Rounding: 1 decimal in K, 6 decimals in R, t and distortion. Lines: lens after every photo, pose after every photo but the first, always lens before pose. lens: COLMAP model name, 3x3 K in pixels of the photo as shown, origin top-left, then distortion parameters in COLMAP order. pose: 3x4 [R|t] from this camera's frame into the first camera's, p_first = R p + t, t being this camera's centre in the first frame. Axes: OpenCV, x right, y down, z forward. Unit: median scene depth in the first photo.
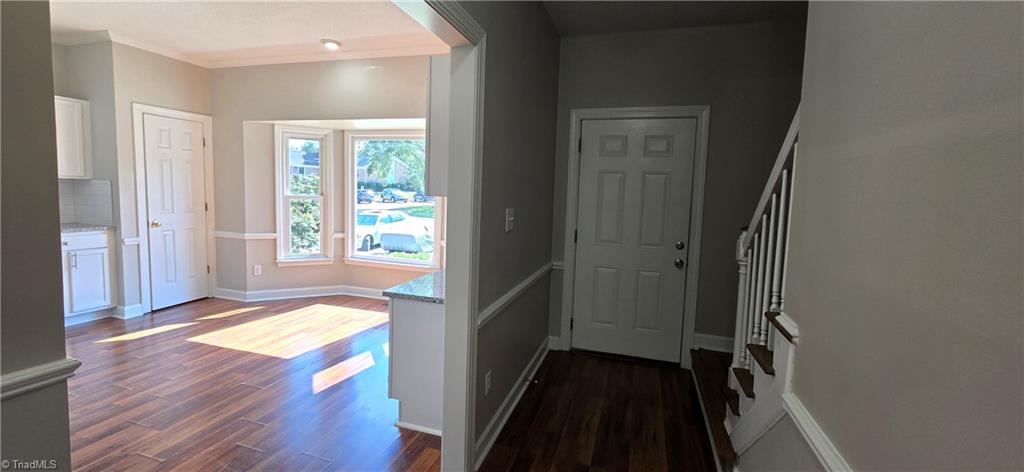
lens RADIAL K [[419.5, 0, 509.2], [0, 419.5, 224.8], [0, 0, 1]] dist [-0.002274, 0.000505]
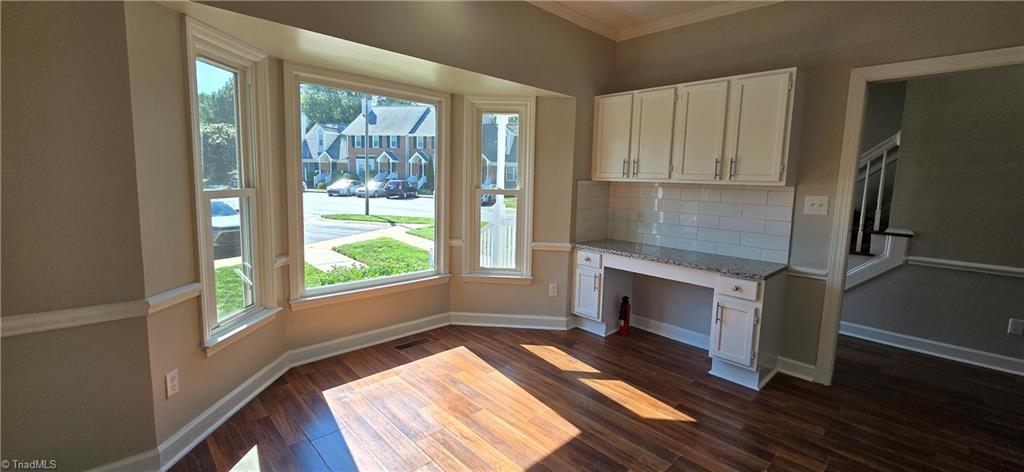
lens RADIAL K [[419.5, 0, 509.2], [0, 419.5, 224.8], [0, 0, 1]] dist [-0.002274, 0.000505]
pose [[0.482281, -0.121870, 0.867498, -1.601052], [0.061528, 0.992543, 0.105230, -0.130438], [-0.873853, 0.002625, 0.486183, 1.090584]]
